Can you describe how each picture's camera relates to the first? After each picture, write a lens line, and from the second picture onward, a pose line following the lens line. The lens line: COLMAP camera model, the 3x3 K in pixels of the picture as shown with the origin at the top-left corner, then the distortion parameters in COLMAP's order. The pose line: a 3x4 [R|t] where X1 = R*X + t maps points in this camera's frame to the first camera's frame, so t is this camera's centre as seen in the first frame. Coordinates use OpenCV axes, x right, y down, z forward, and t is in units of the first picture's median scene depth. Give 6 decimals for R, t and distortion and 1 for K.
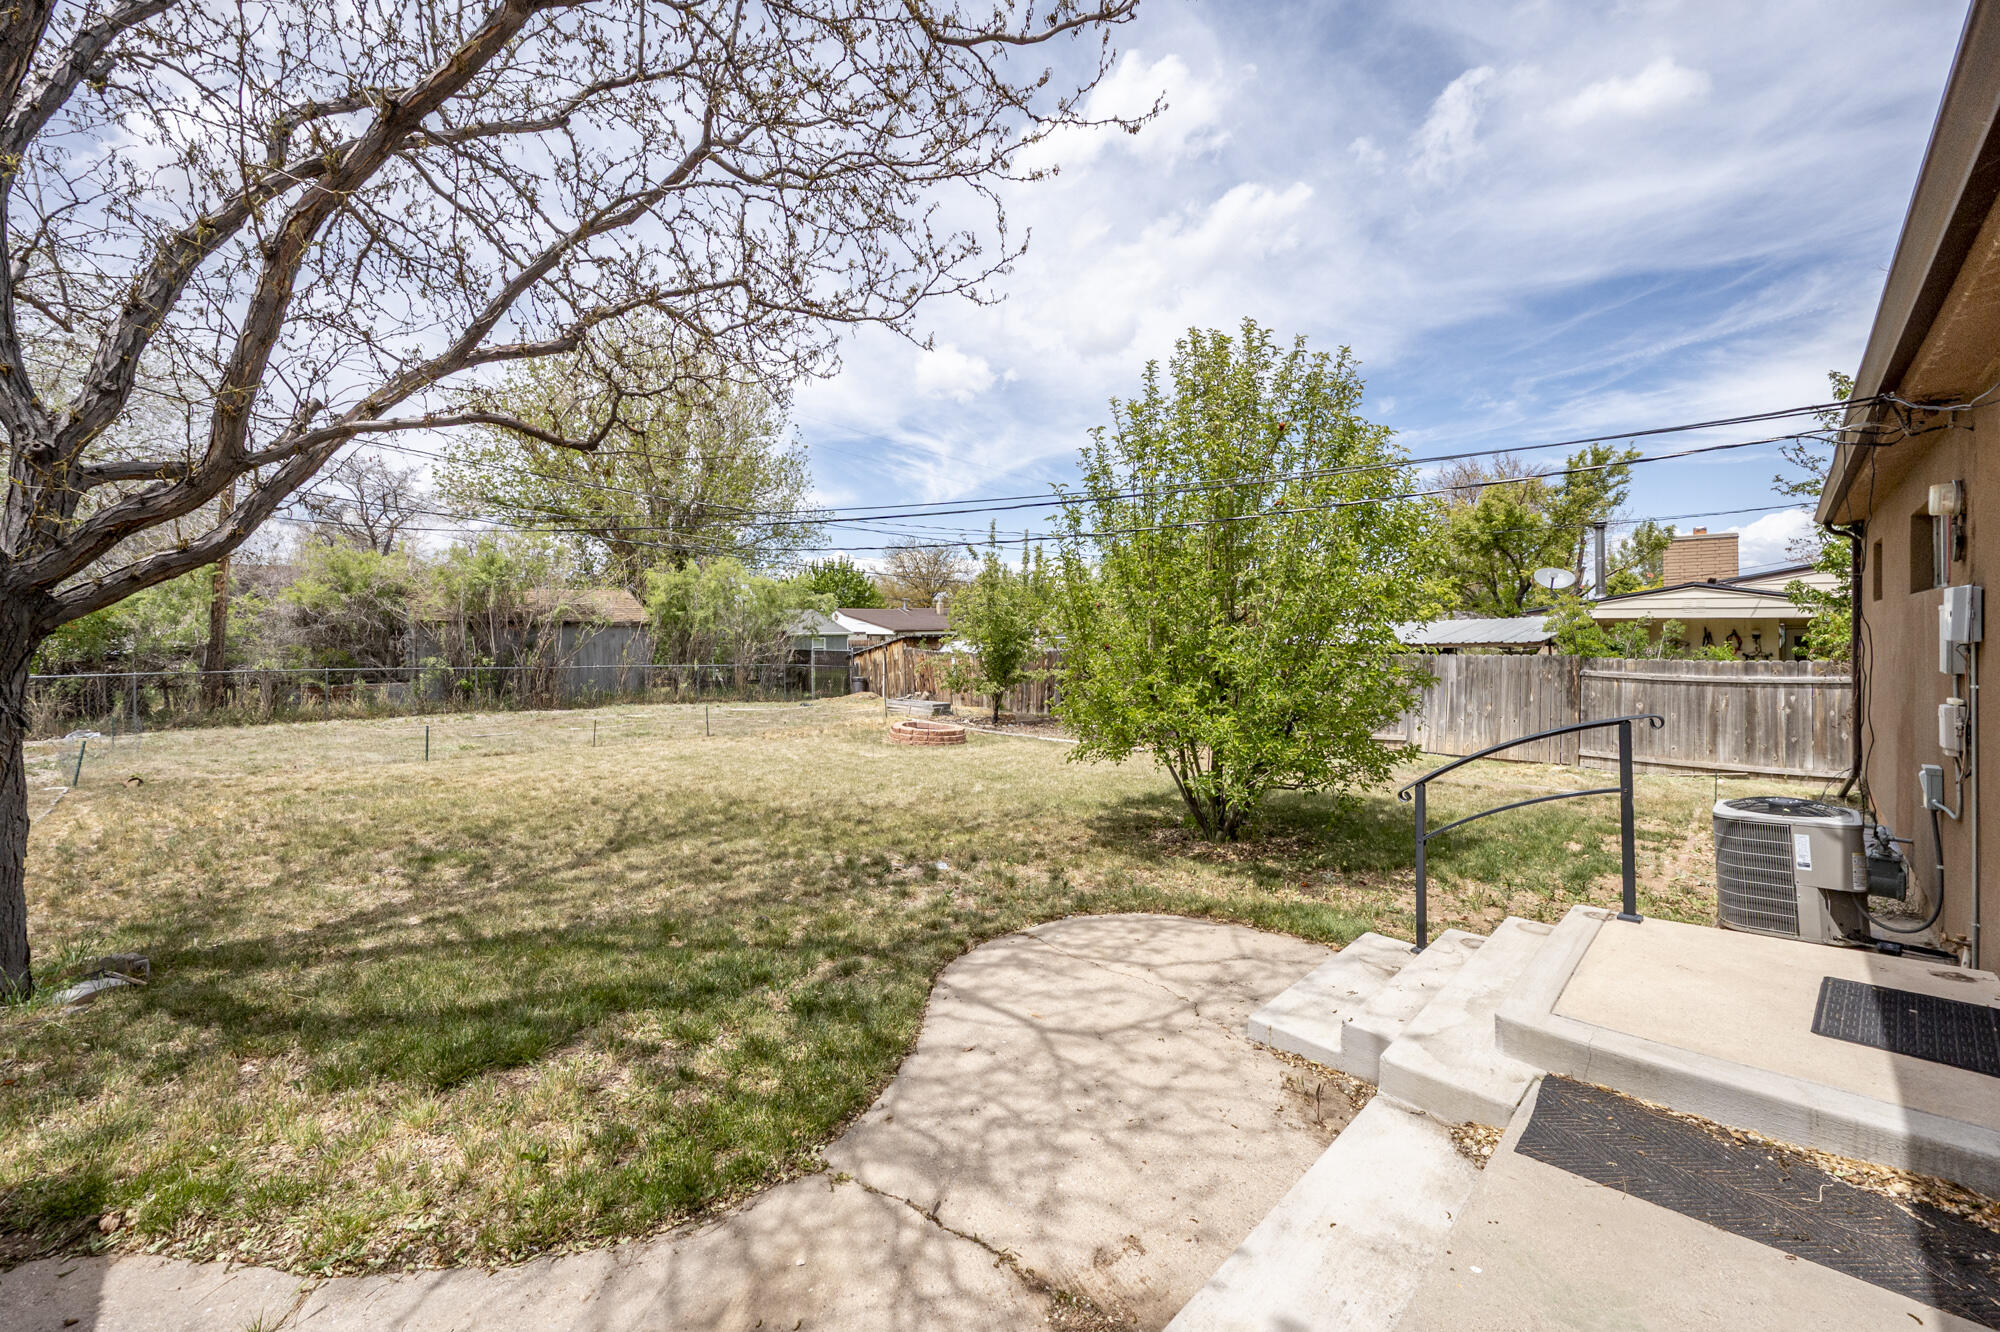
lens RADIAL K [[808.9, 0, 995.7], [0, 808.9, 619.5], [0, 0, 1]] dist [-0.000406, -0.000102]
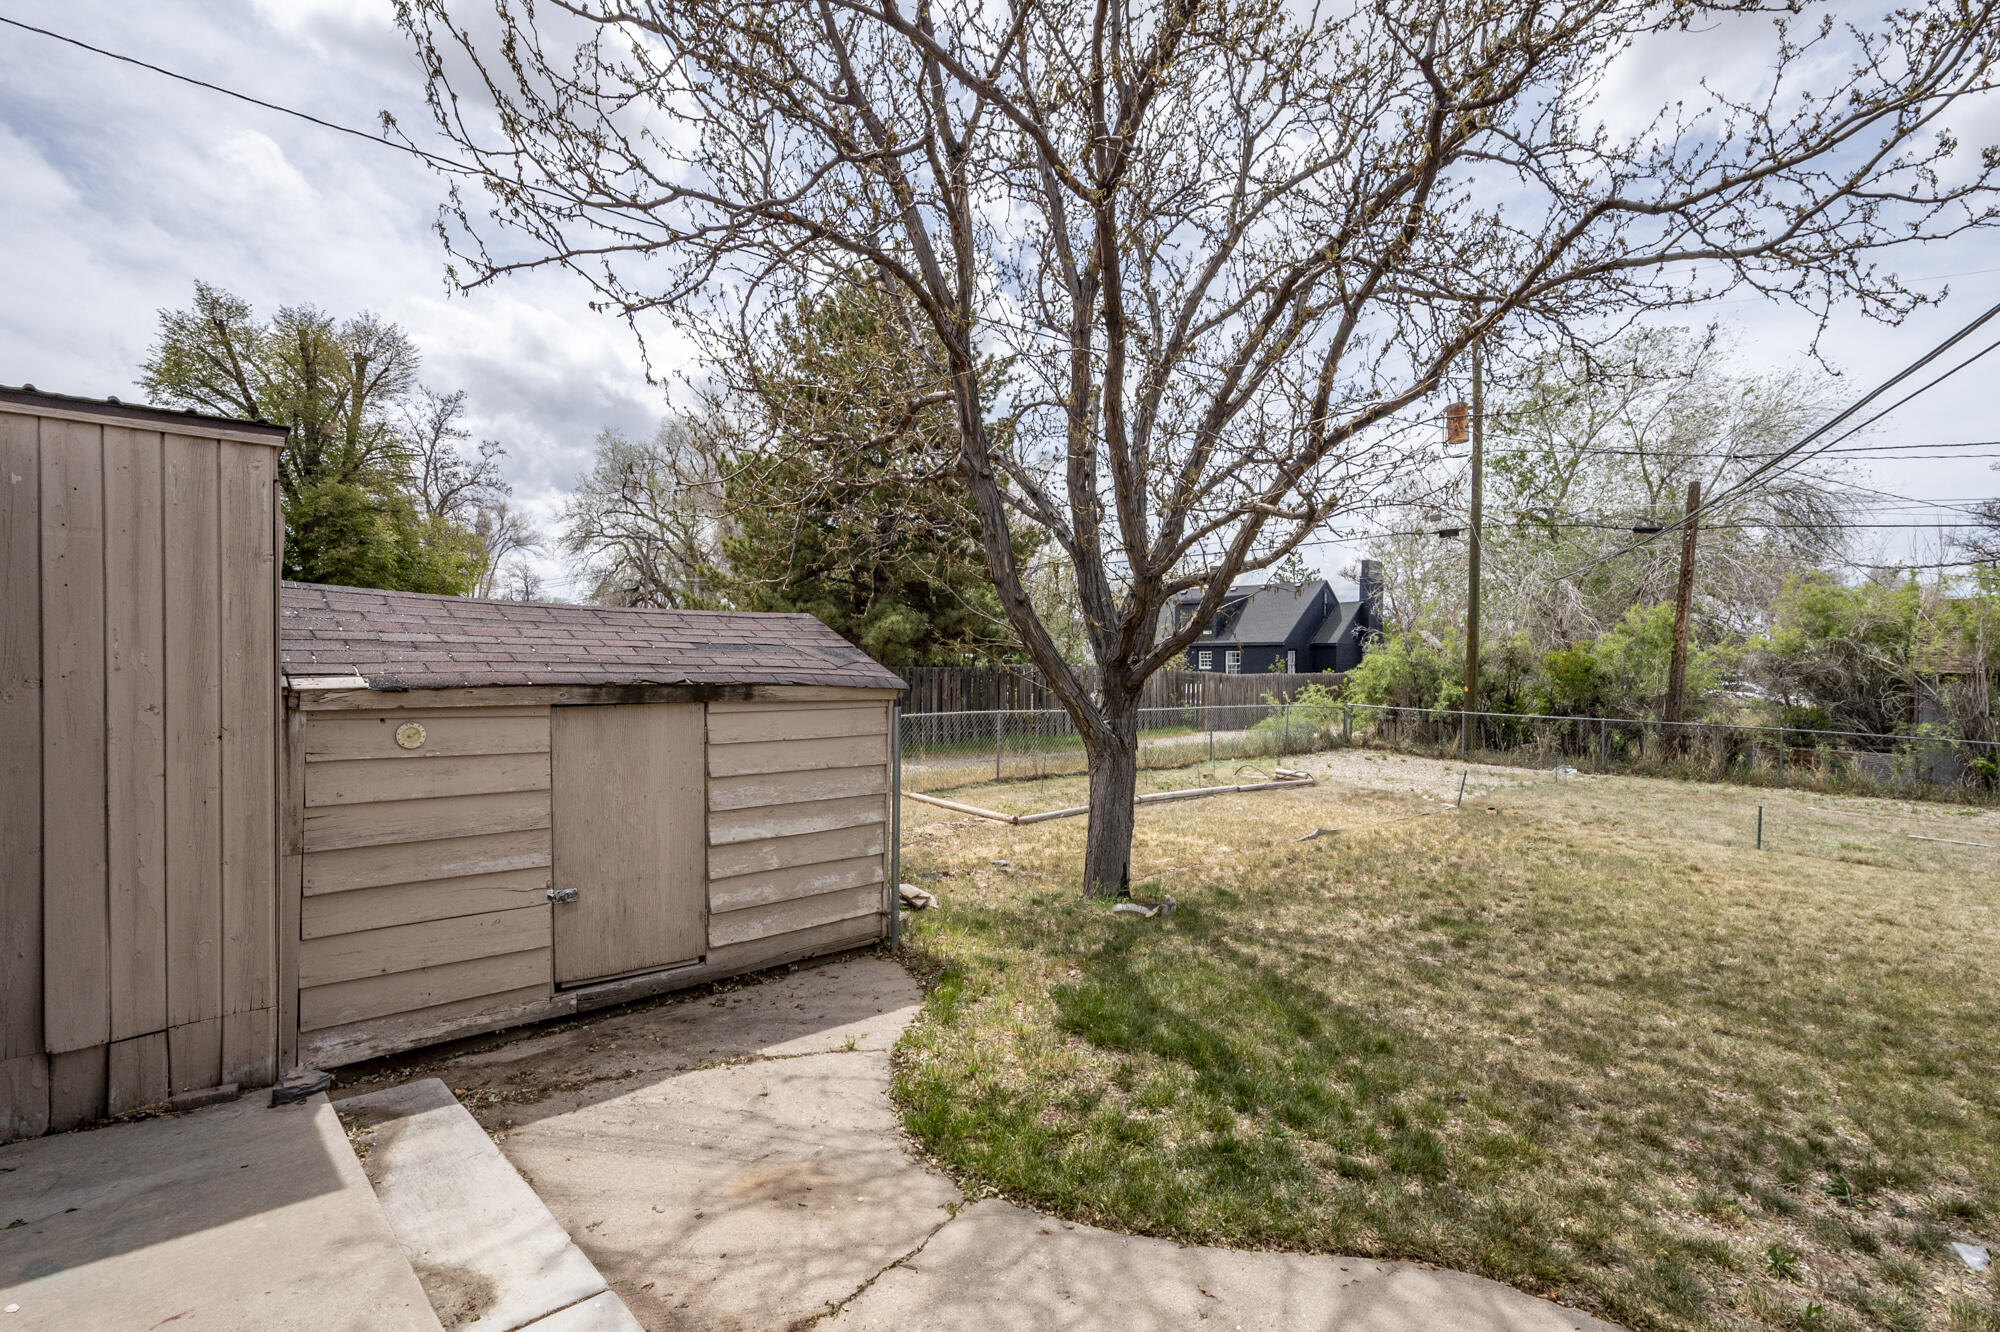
lens RADIAL K [[939.3, 0, 1000.0], [0, 939.3, 666.0], [0, 0, 1]] dist [0.000618, 0.000208]
pose [[-0.019053, 0.012450, -0.999741, 0.788477], [-0.005717, 0.999905, 0.012561, -0.053495], [0.999802, 0.005955, -0.018980, 0.782756]]
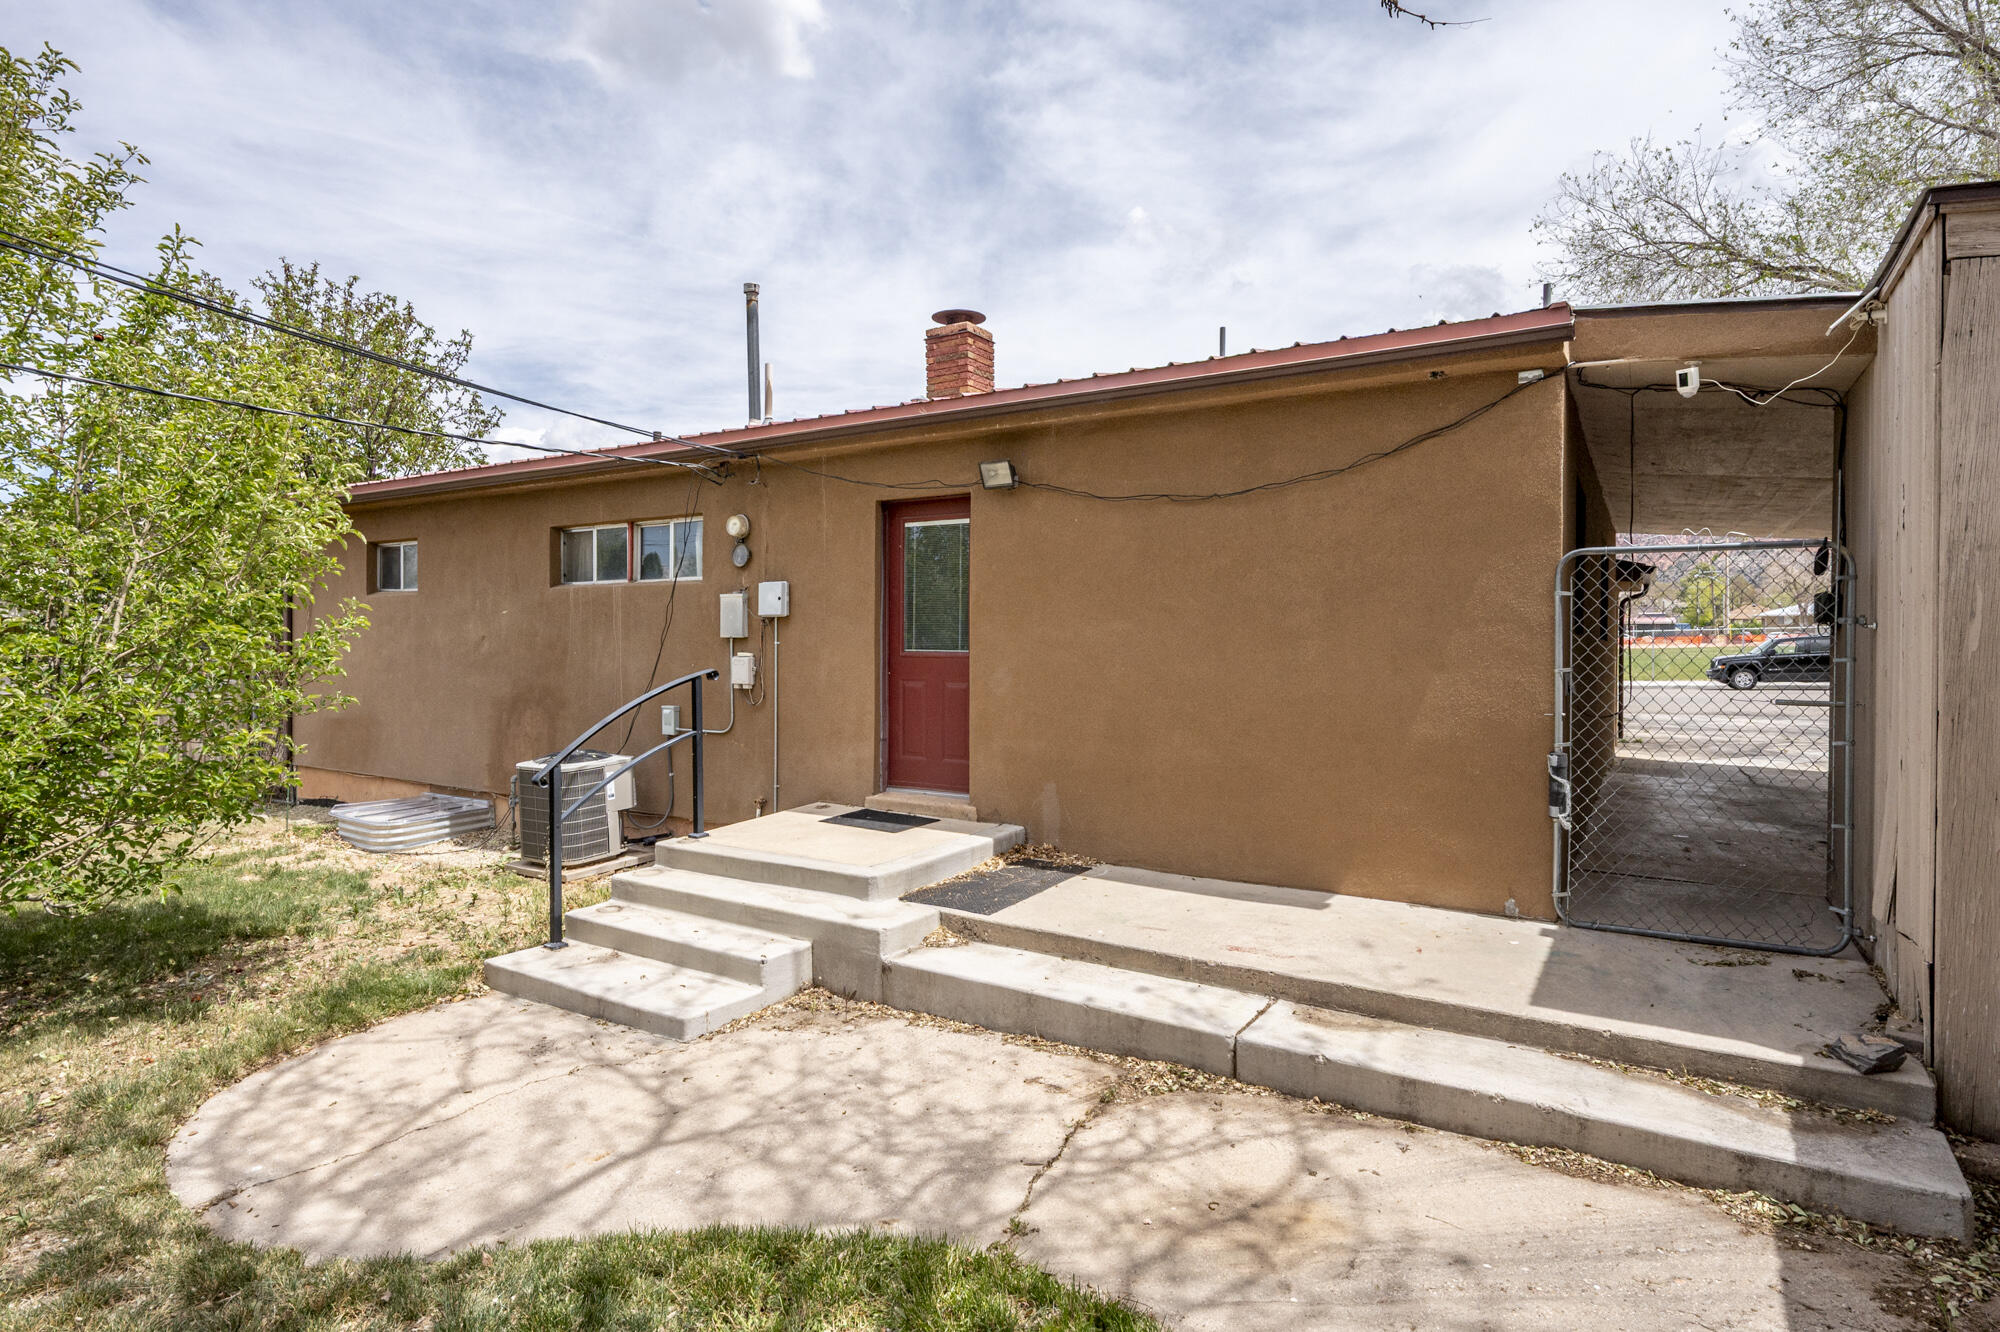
lens RADIAL K [[1023.0, 0, 1000.0], [0, 1023.0, 666.0], [0, 0, 1]] dist [0.001481, 0.000084]
pose [[-0.207678, -0.021211, 0.977967, -0.861671], [-0.007042, 0.999771, 0.020188, 0.074802], [-0.978172, -0.002695, -0.207780, 0.896070]]
